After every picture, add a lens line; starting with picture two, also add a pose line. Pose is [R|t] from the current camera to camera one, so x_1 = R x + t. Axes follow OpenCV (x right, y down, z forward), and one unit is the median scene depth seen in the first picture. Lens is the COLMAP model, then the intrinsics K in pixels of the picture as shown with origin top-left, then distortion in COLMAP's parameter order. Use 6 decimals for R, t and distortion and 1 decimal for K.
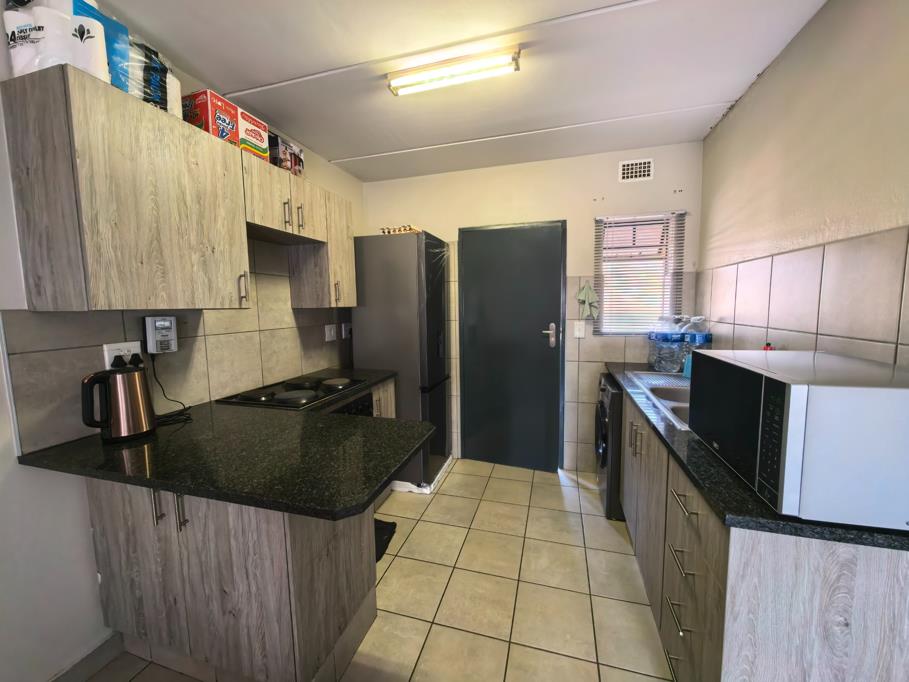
lens RADIAL K [[357.0, 0, 454.5], [0, 357.0, 341.0], [0, 0, 1]] dist [-0.000509, -0.000135]
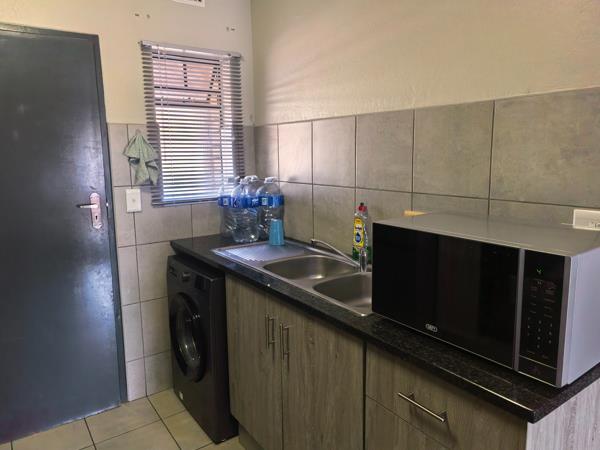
lens RADIAL K [[434.2, 0, 300.4], [0, 434.2, 216.3], [0, 0, 1]] dist [0.004933, 0.000490]
pose [[0.620041, -0.110149, 0.776799, -0.116384], [0.084020, 0.993724, 0.073843, -0.037791], [-0.780057, 0.019481, 0.625405, 0.222308]]
